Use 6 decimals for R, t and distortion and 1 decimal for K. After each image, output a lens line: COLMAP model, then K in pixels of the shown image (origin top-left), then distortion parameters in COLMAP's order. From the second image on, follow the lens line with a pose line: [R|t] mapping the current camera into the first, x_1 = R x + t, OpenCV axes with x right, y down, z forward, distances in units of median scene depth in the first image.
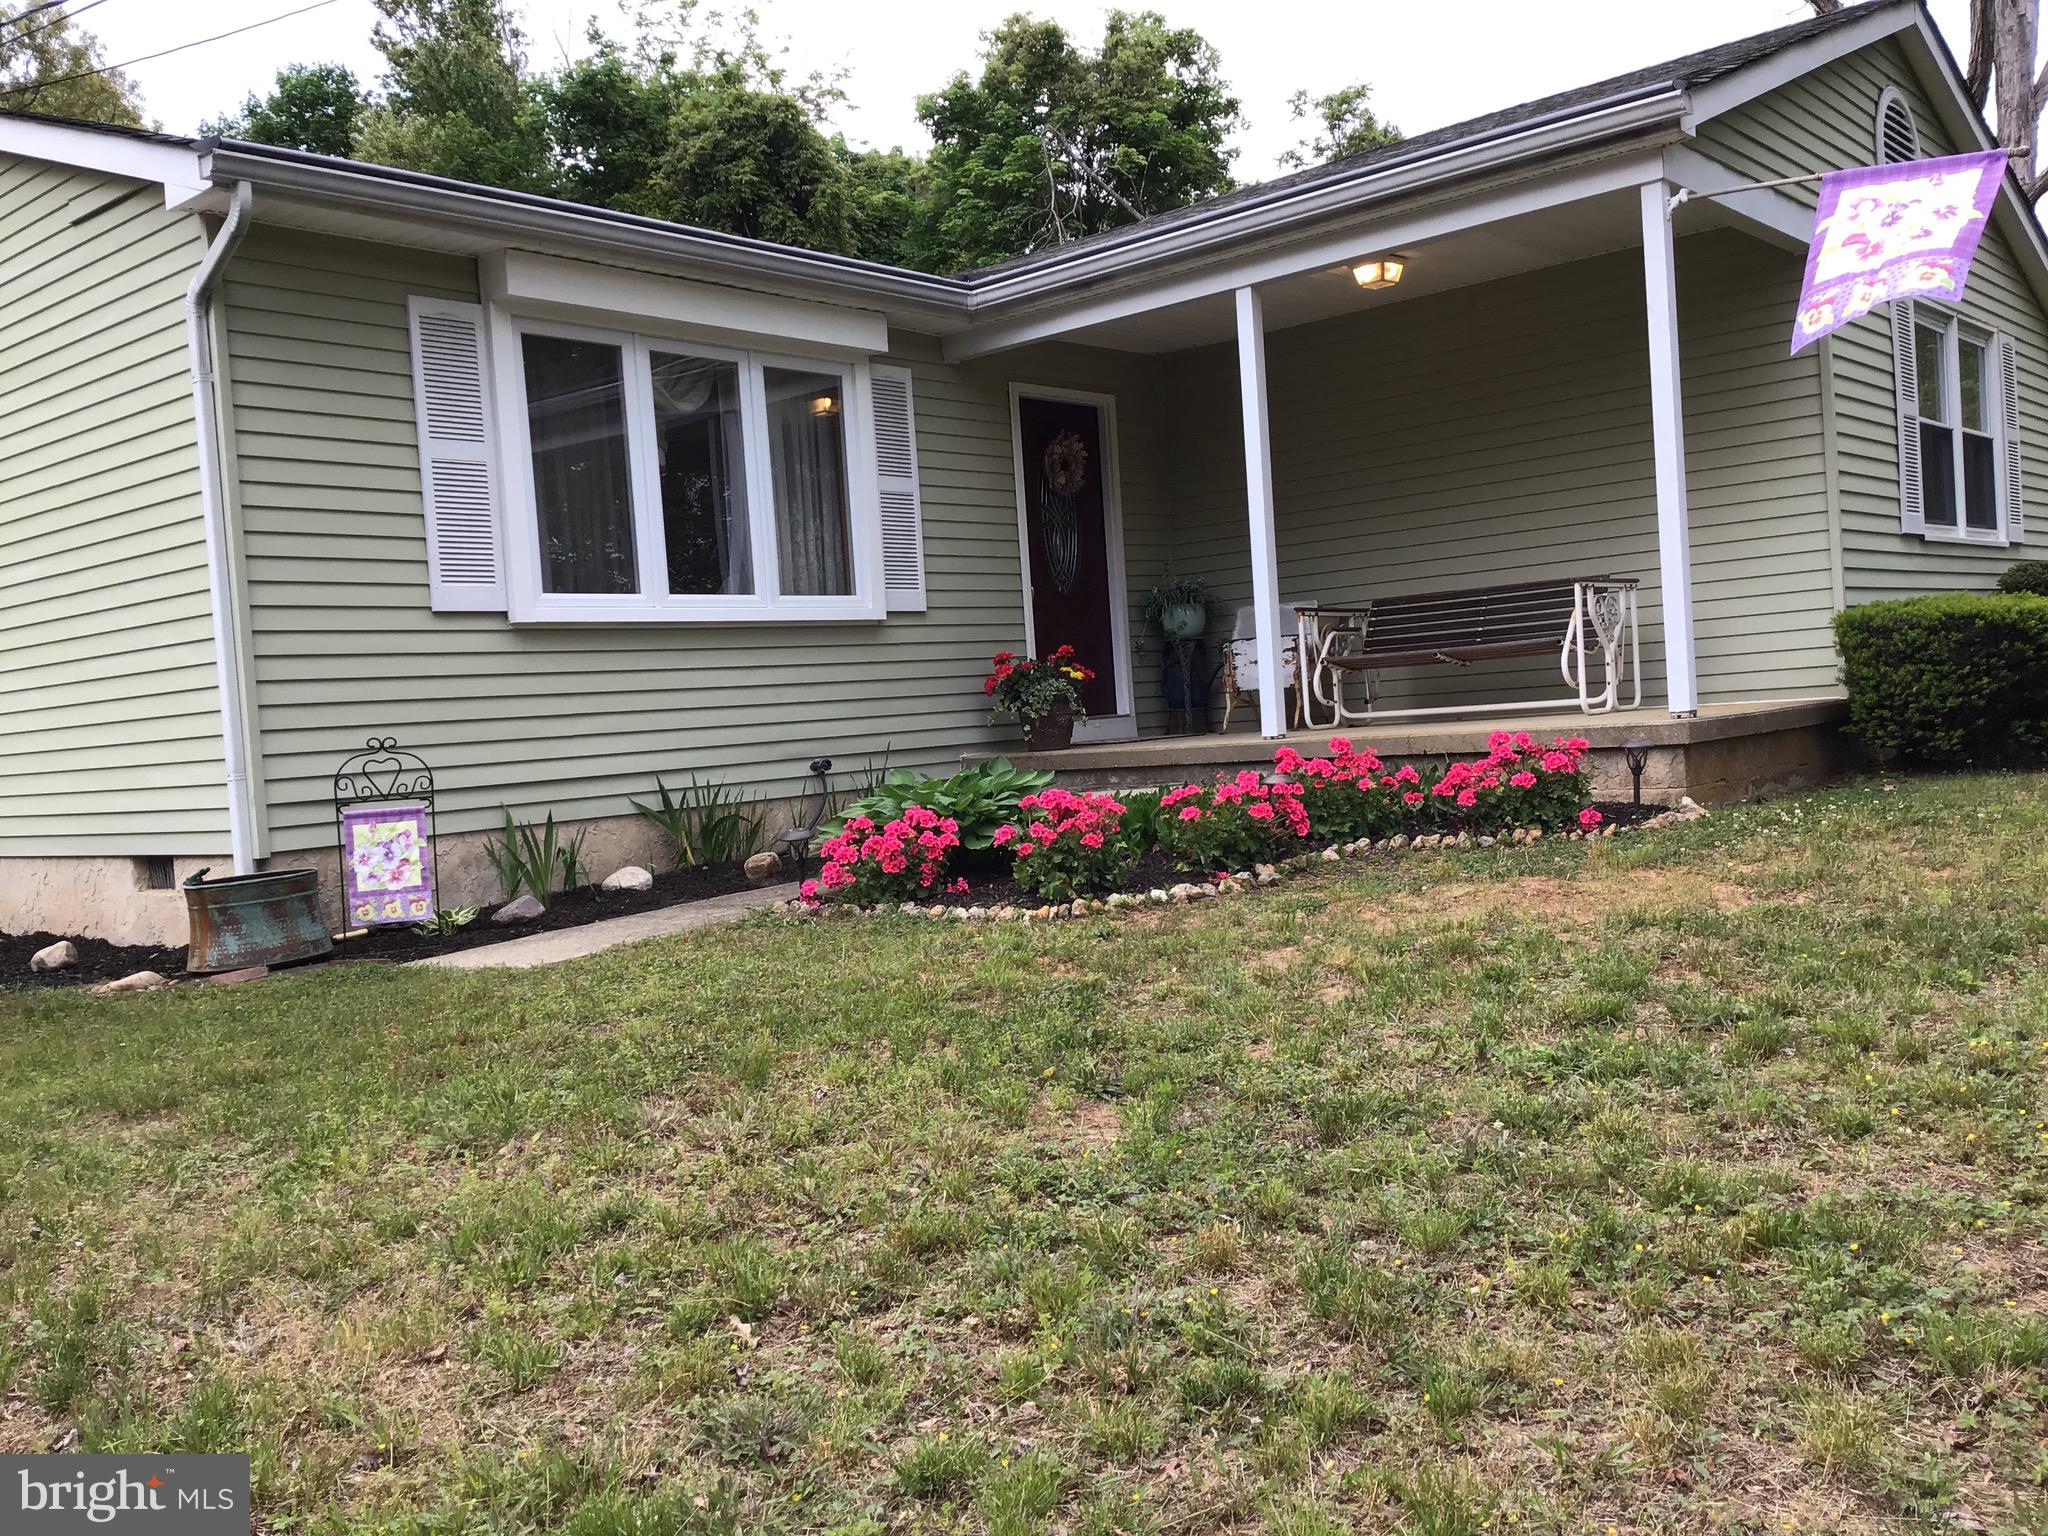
lens RADIAL K [[1856.7, 0, 1024.0], [0, 1856.7, 768.0], [0, 0, 1]] dist [0.047614, -0.138588]
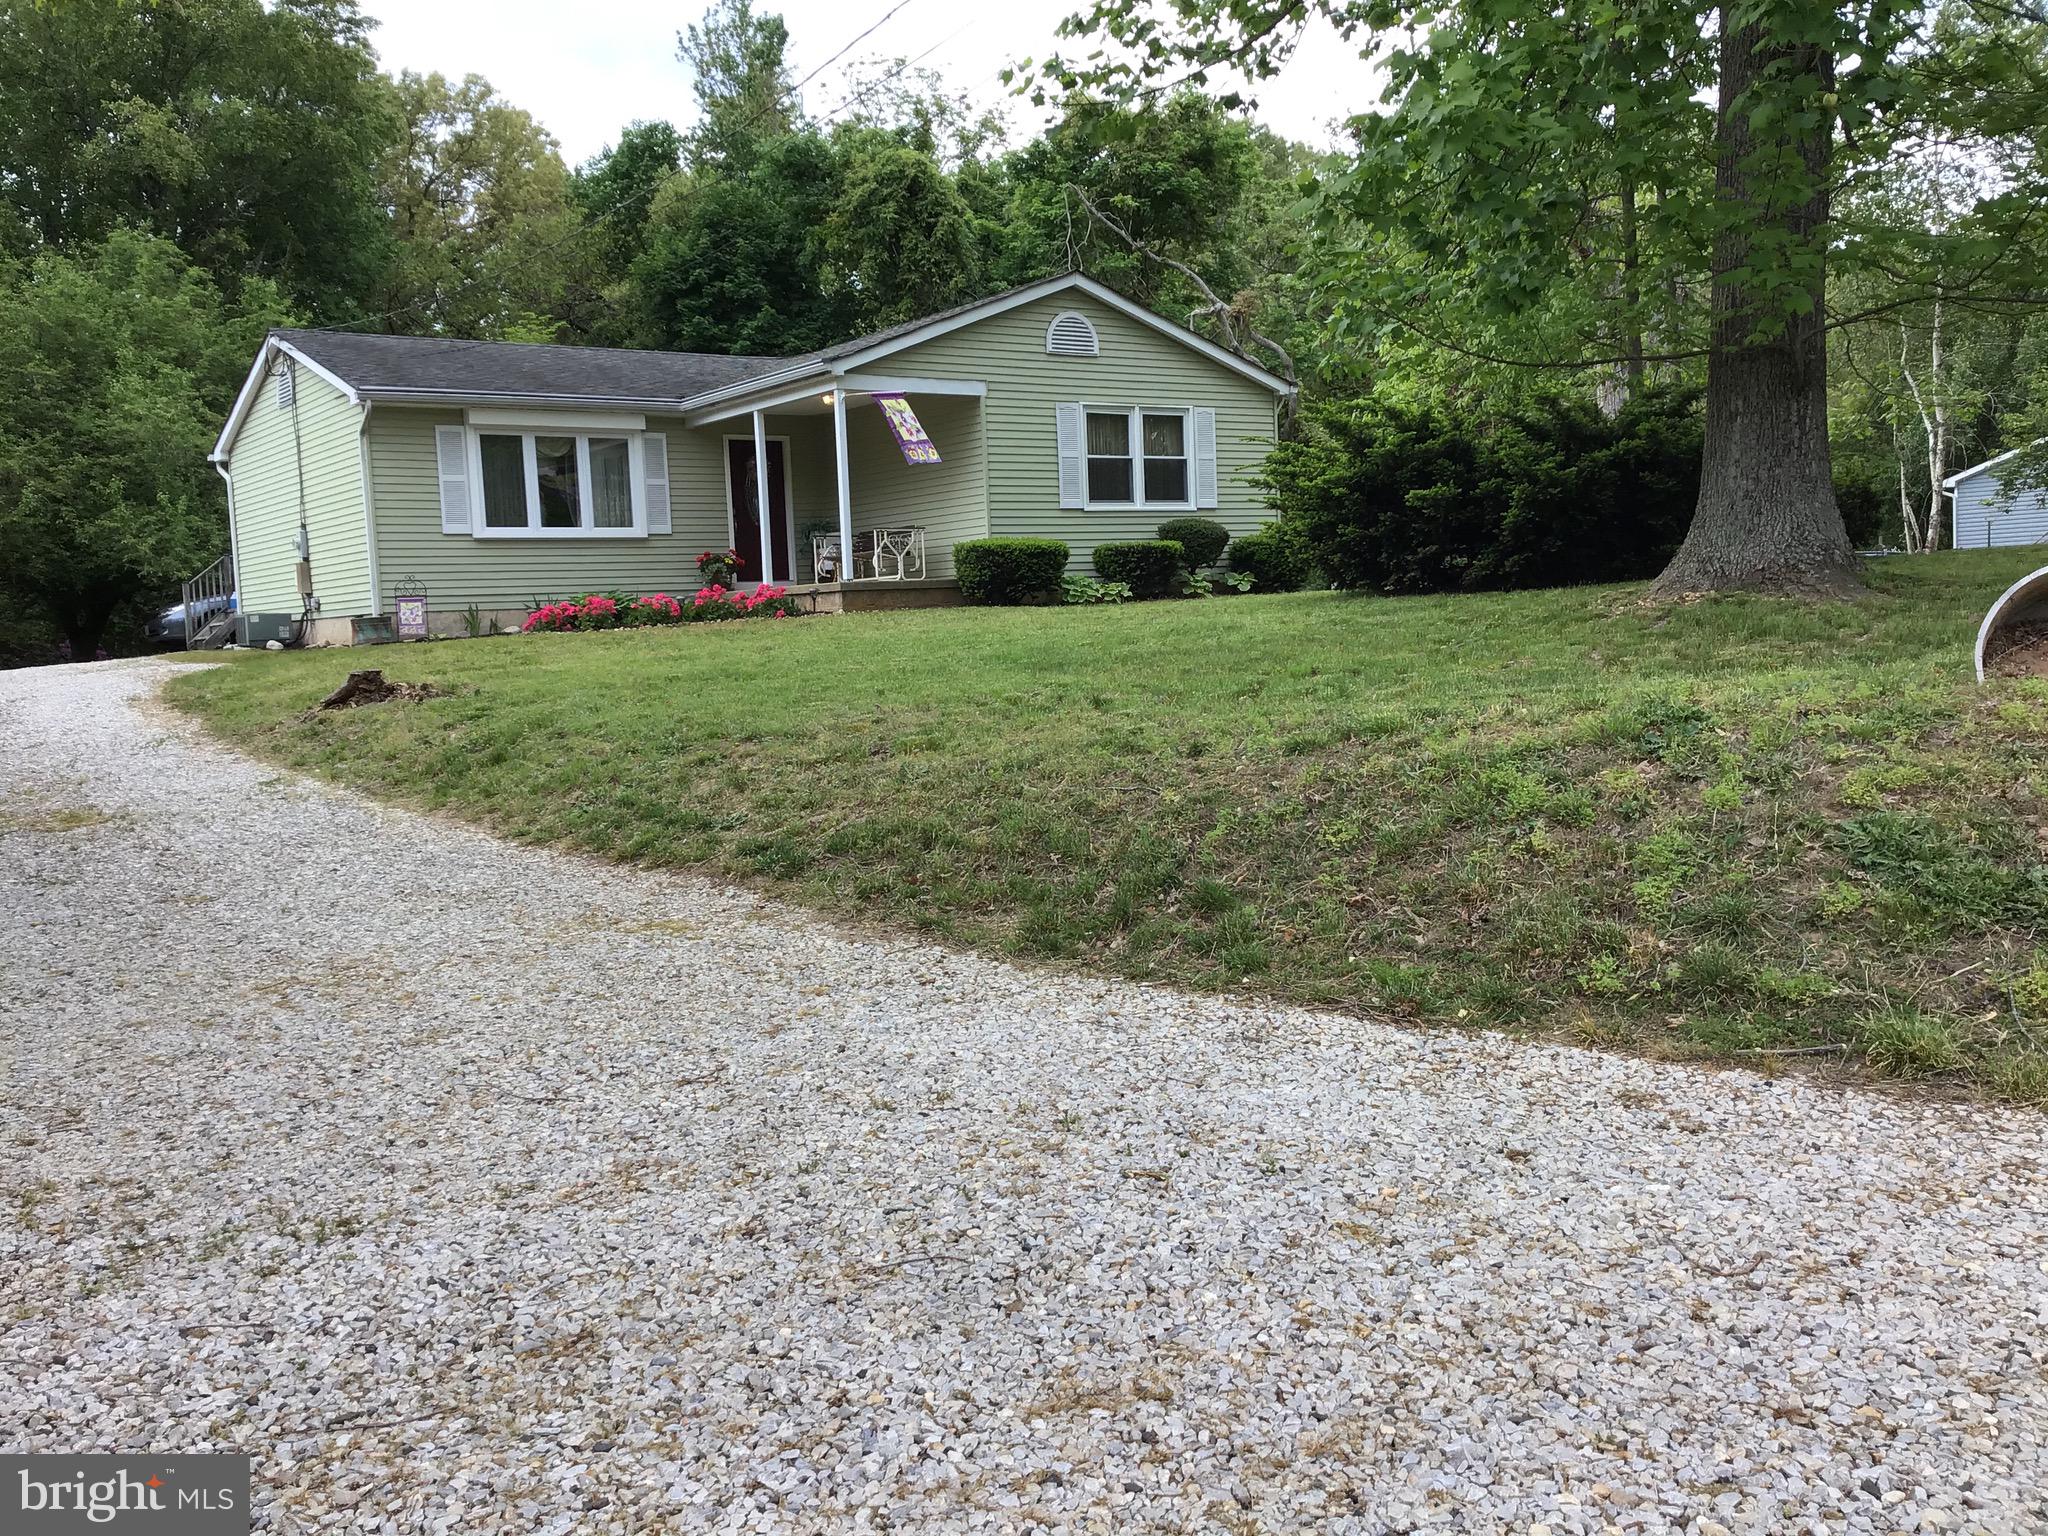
lens RADIAL K [[1885.1, 0, 1018.9], [0, 1885.1, 768.9], [0, 0, 1]] dist [0.133815, -0.235192]
pose [[0.963741, 0.052833, -0.261556, 1.157671], [-0.035741, 0.996929, 0.069684, 0.036846], [0.264434, -0.057810, 0.962669, -1.420451]]
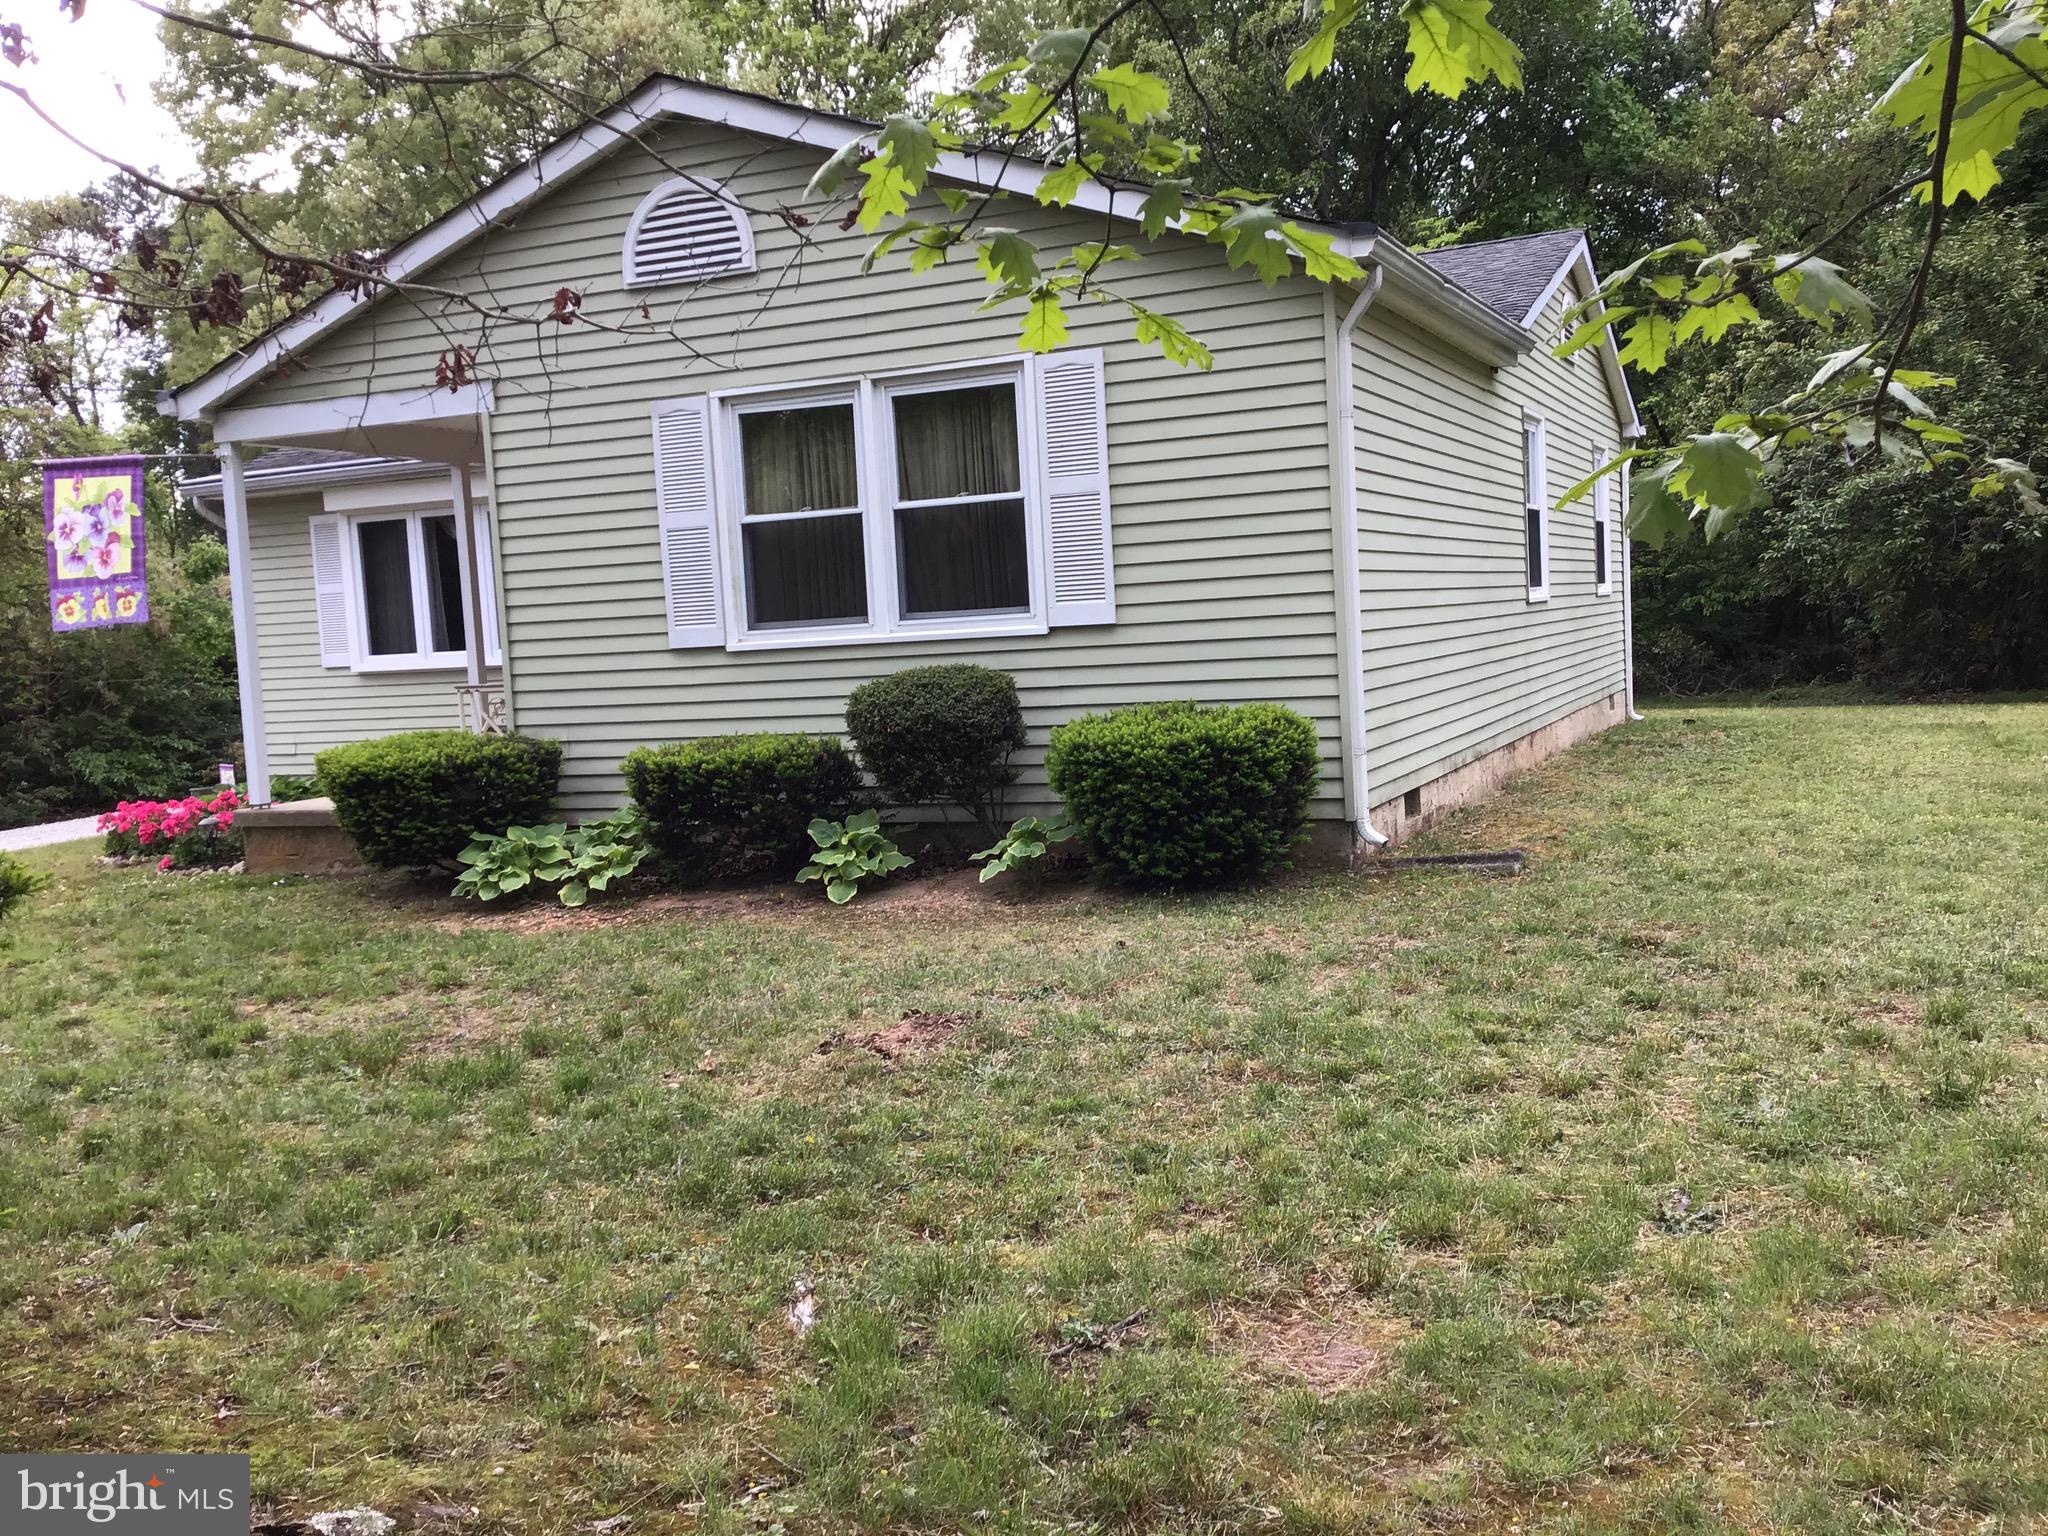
lens RADIAL K [[1885.1, 0, 1018.9], [0, 1885.1, 768.9], [0, 0, 1]] dist [0.133815, -0.235192]
pose [[0.284570, 0.130728, -0.949700, 1.641914], [0.010825, 0.990157, 0.139541, -0.222008], [0.958594, -0.049989, 0.280354, 0.974387]]
